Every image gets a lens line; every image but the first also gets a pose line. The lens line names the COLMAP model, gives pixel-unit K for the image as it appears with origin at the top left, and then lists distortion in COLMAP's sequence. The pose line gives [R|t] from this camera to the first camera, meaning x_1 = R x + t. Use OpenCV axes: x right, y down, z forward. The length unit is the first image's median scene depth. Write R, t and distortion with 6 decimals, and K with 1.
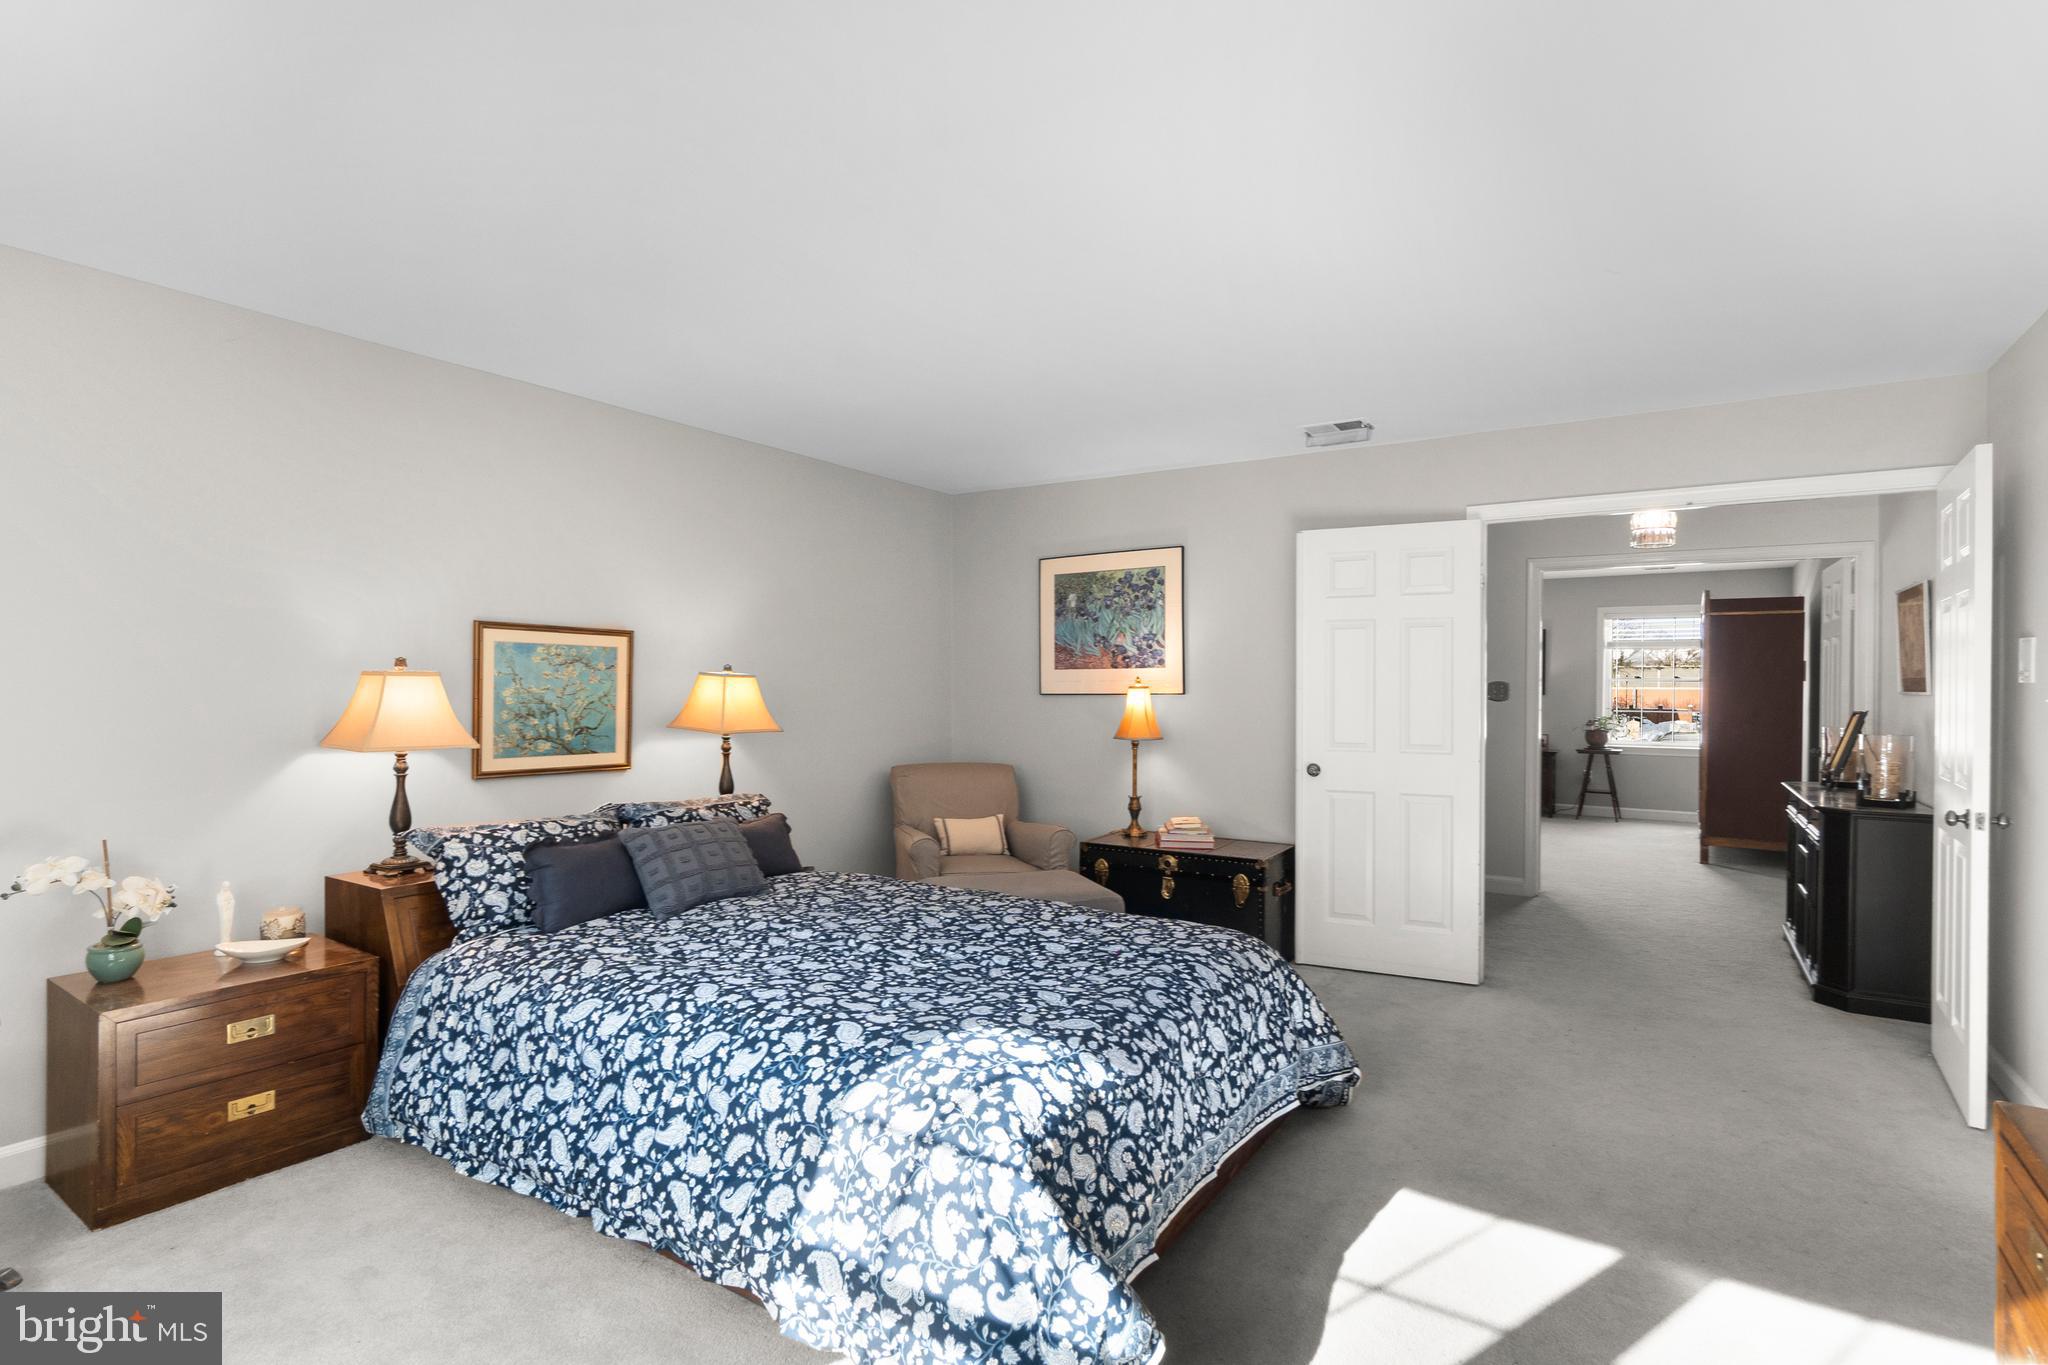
lens RADIAL K [[985.3, 0, 1016.9], [0, 985.3, 689.3], [0, 0, 1]] dist [0.038602, 0.000273]
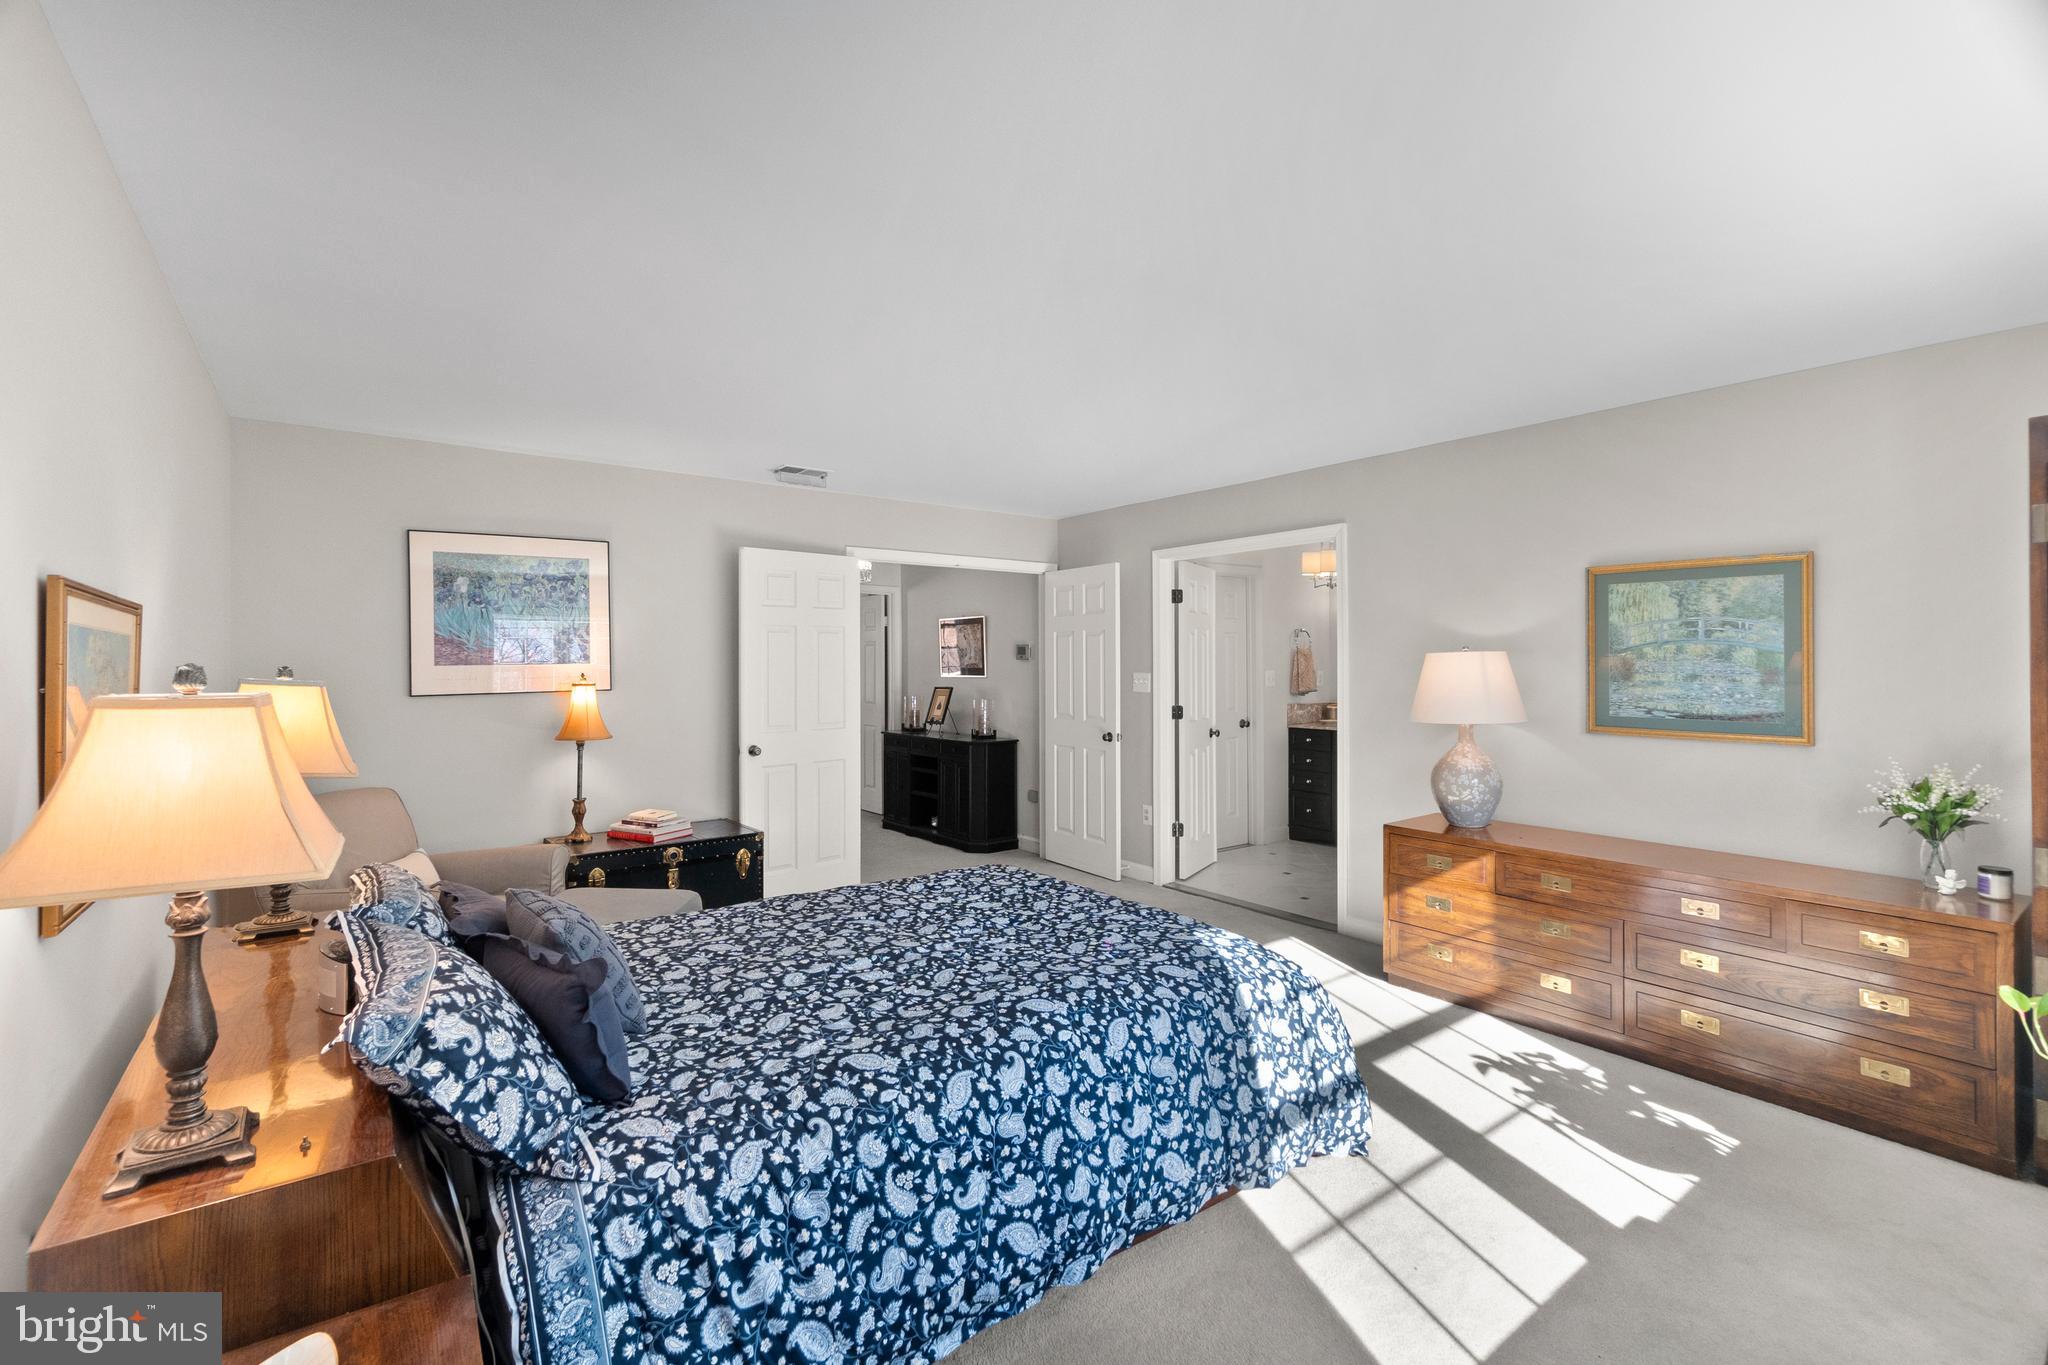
lens RADIAL K [[895.7, 0, 971.8], [0, 895.7, 632.9], [0, 0, 1]] dist [0.006029, 0.000104]
pose [[0.362068, 0.027893, 0.931734, -1.003411], [0.012026, 0.999329, -0.034590, -0.032491], [-0.932074, 0.023729, 0.361489, 0.620502]]
